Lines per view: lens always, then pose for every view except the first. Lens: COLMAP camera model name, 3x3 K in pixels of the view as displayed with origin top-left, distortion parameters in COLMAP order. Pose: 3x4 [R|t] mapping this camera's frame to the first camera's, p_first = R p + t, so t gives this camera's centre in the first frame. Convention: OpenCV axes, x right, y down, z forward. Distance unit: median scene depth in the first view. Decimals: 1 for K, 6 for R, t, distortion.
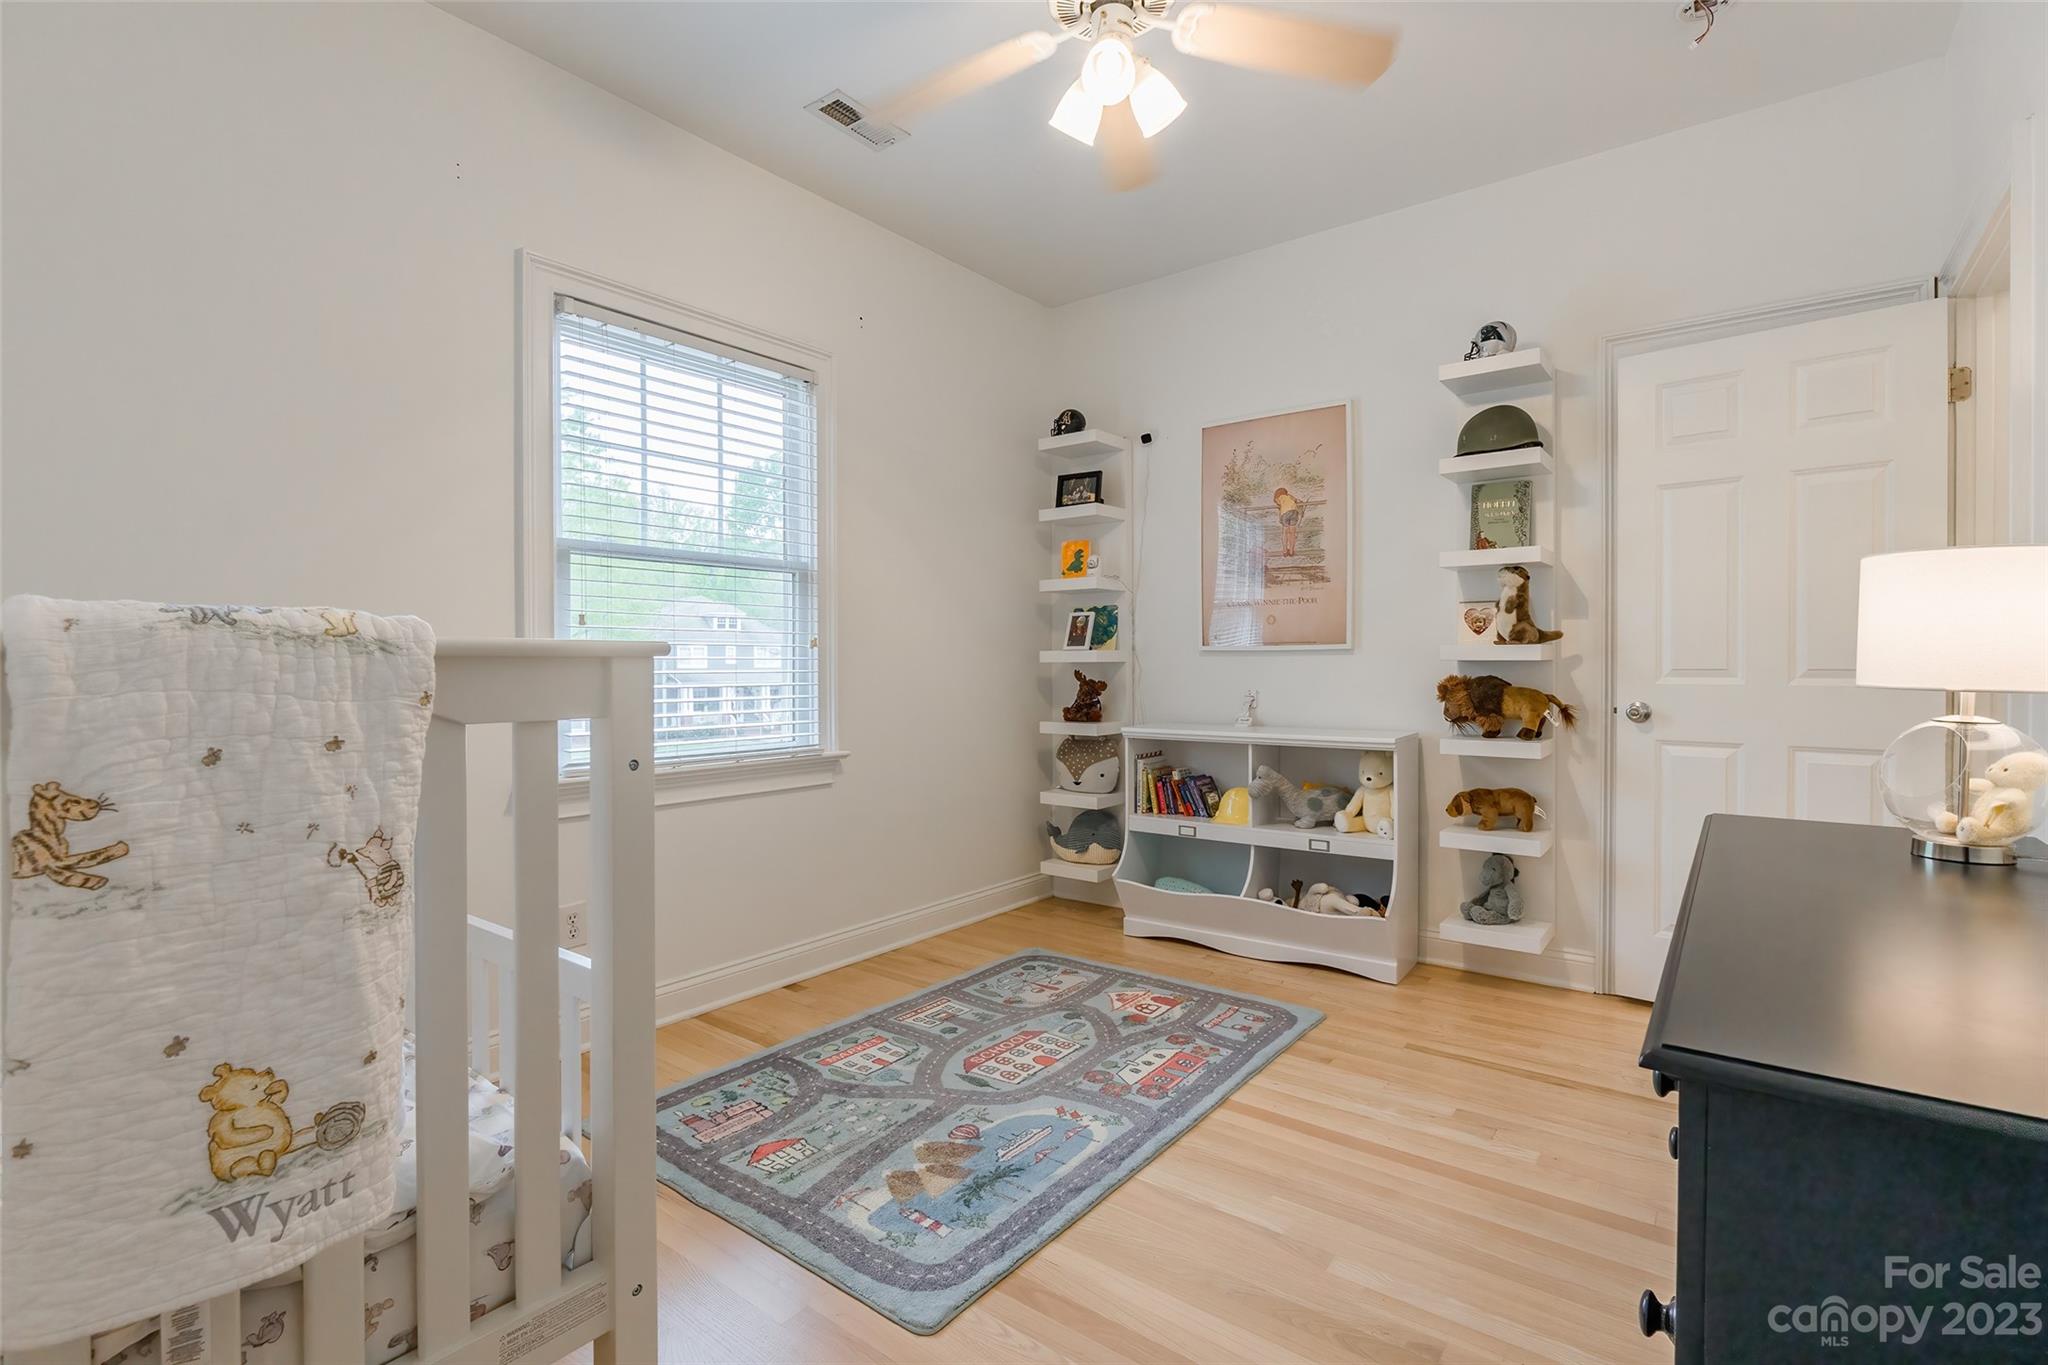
lens RADIAL K [[951.3, 0, 1024.1], [0, 951.3, 653.4], [0, 0, 1]] dist [-0.001101, -0.000608]
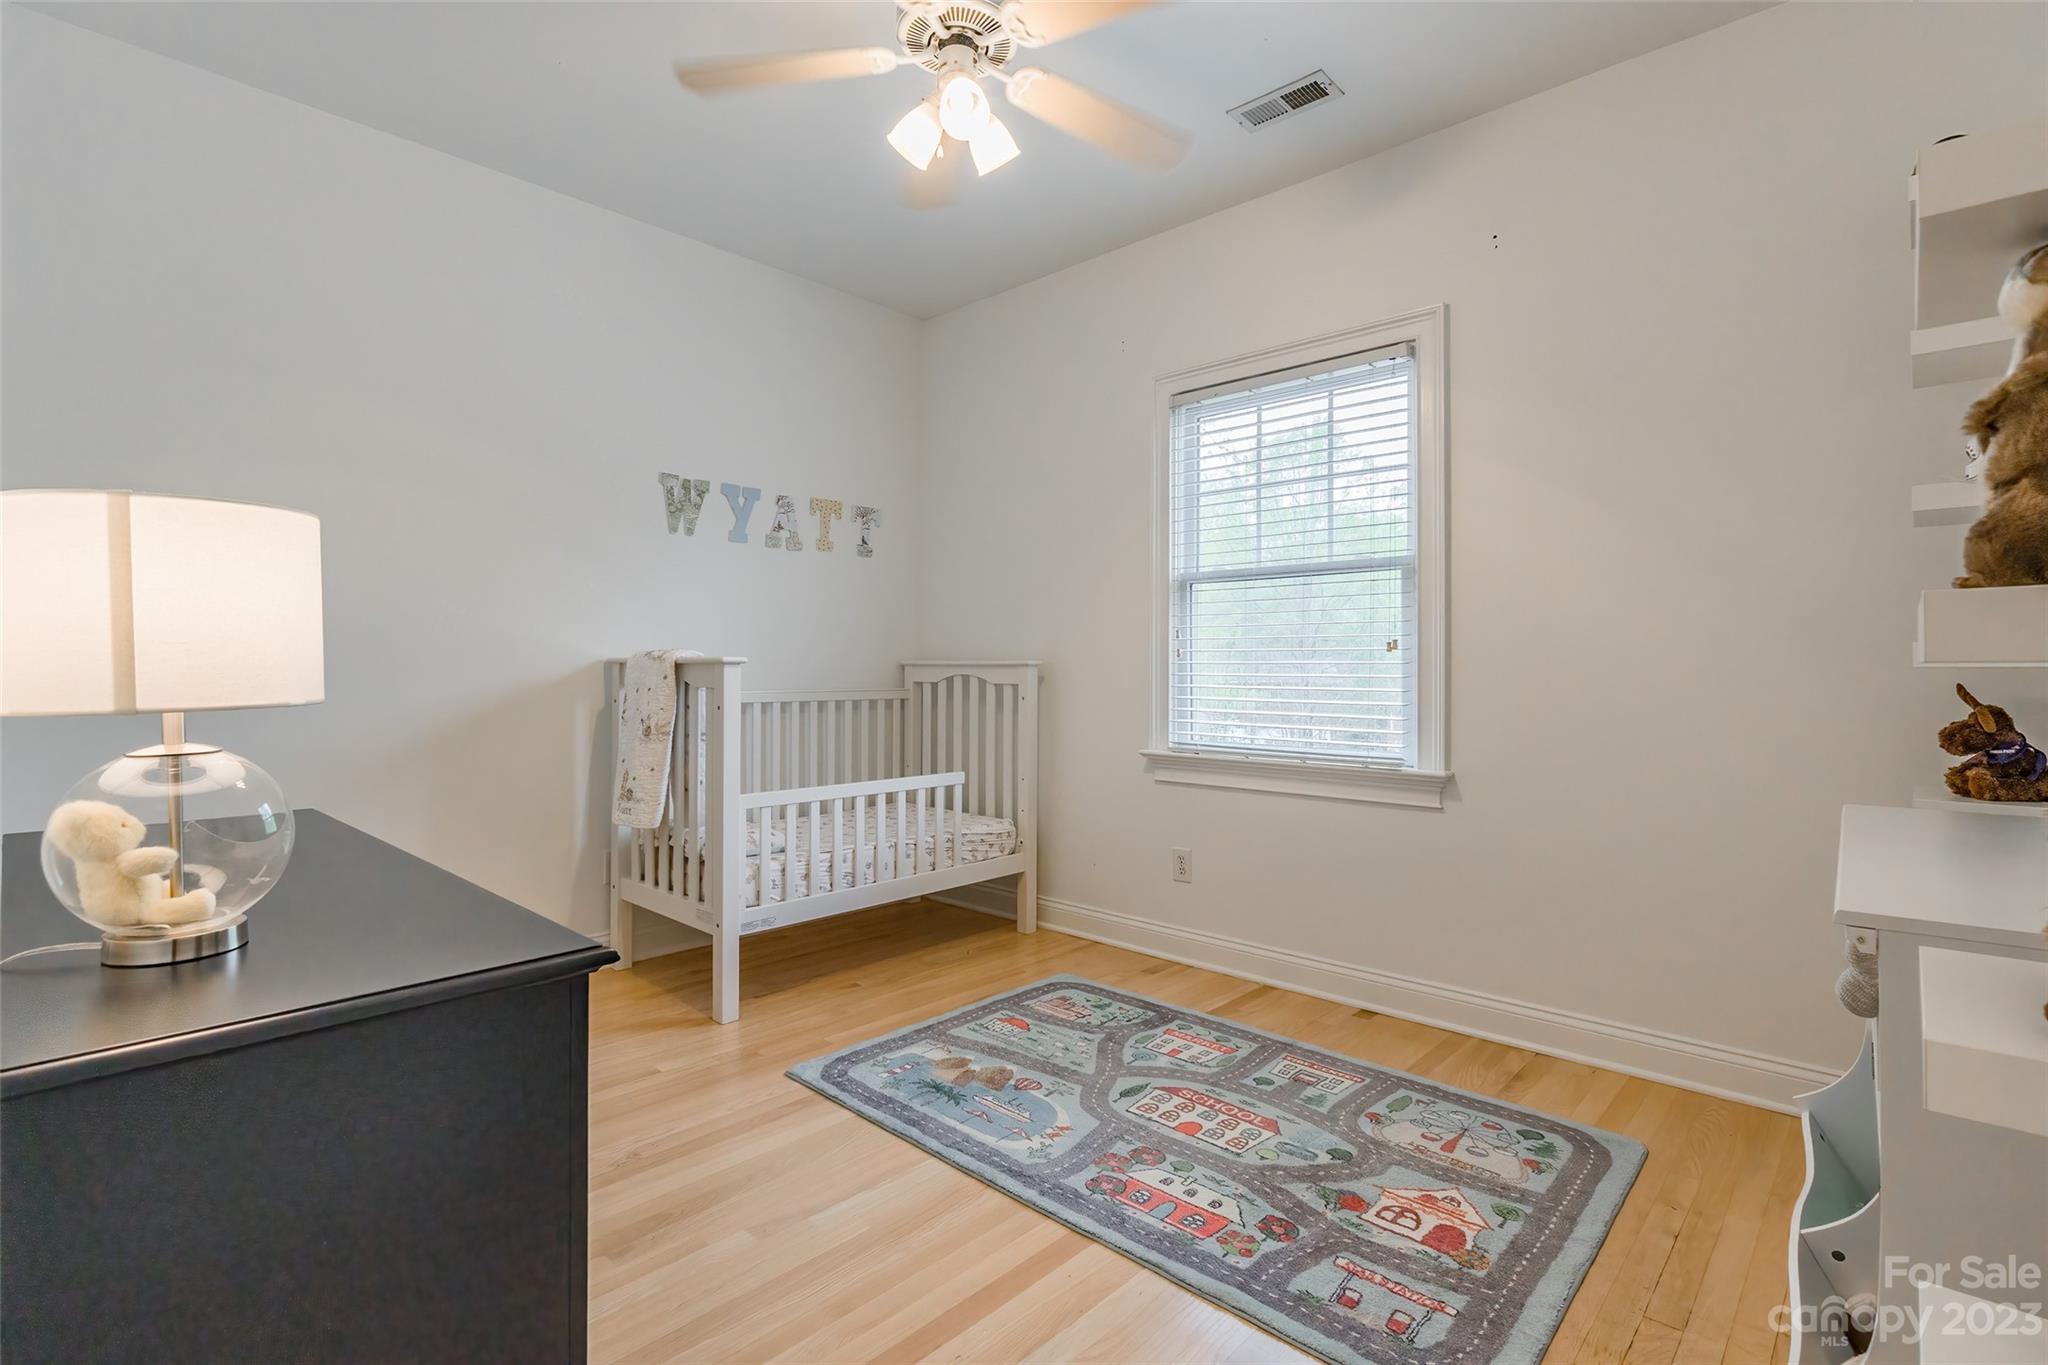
lens RADIAL K [[951.3, 0, 1024.1], [0, 951.3, 653.4], [0, 0, 1]] dist [-0.001101, -0.000608]
pose [[-0.097252, -0.016399, -0.995125, 0.879255], [0.008879, 0.999810, -0.017344, 0.011061], [0.995220, -0.010522, -0.097088, 0.916252]]
